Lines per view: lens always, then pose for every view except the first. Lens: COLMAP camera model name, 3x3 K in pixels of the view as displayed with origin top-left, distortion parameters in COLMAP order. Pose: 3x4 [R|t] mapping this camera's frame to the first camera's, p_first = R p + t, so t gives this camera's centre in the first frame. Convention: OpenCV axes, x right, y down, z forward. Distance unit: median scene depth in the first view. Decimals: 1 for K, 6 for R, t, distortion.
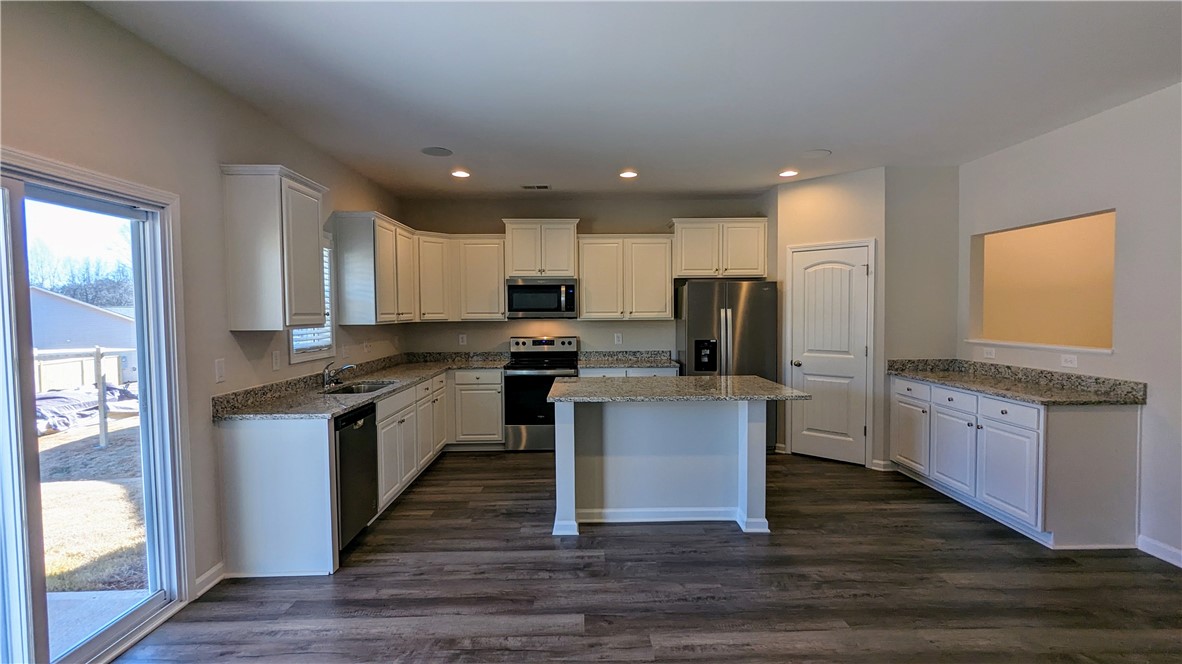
lens RADIAL K [[556.4, 0, 591.0], [0, 556.4, 332.0], [0, 0, 1]] dist [0.007723, 0.000979]
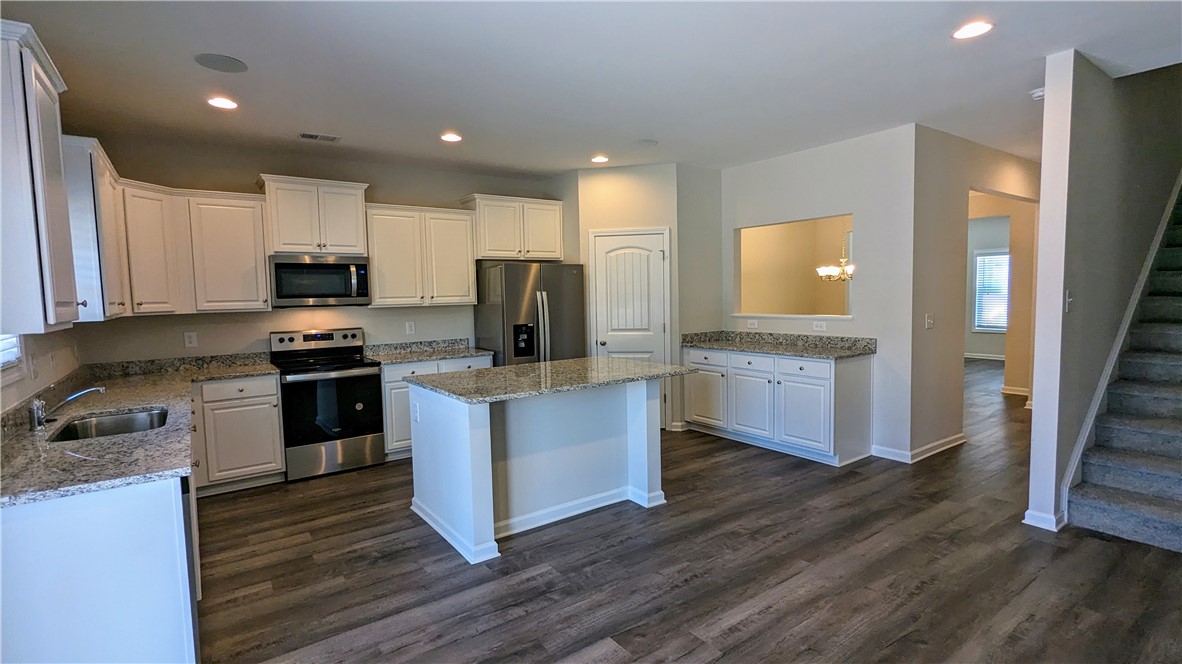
lens RADIAL K [[559.0, 0, 591.0], [0, 559.0, 332.0], [0, 0, 1]] dist [0.002913, -0.000237]
pose [[0.825179, -0.051384, 0.562529, -0.266132], [0.038049, 0.998648, 0.035407, -0.002184], [-0.563589, -0.007814, 0.826019, 0.155272]]
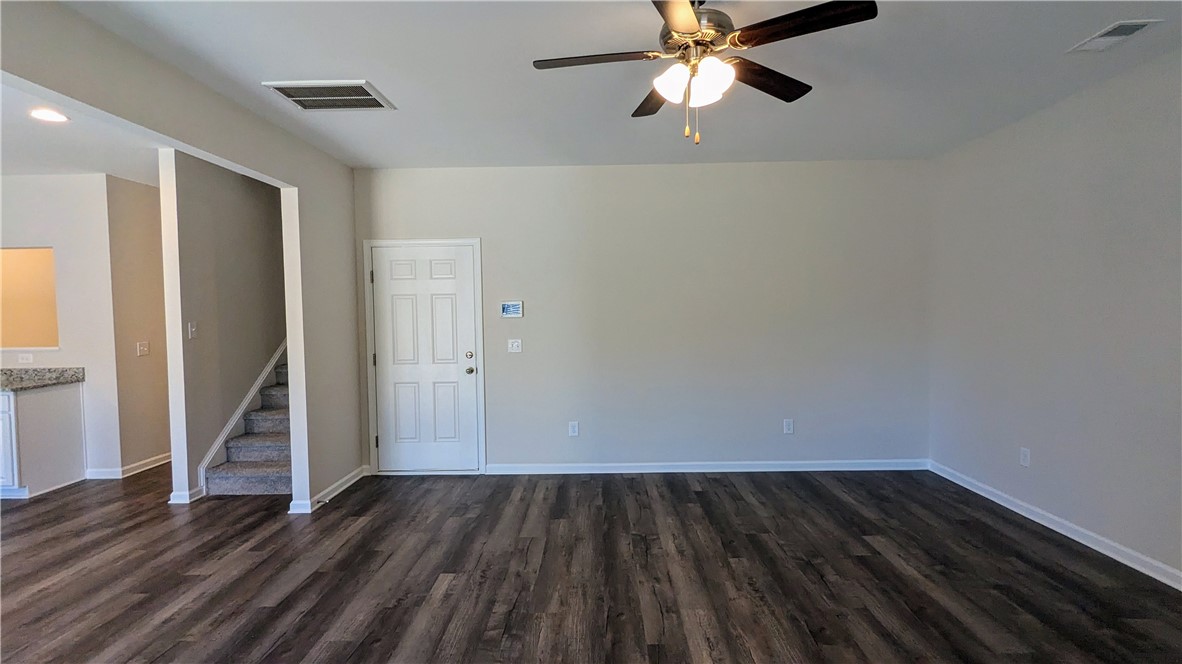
lens RADIAL K [[559.0, 0, 591.0], [0, 559.0, 332.0], [0, 0, 1]] dist [0.002913, -0.000237]
pose [[0.035281, -0.033393, 0.998819, -0.301230], [0.051803, 0.998159, 0.031541, 0.012832], [-0.998034, 0.050629, 0.036946, -0.273489]]
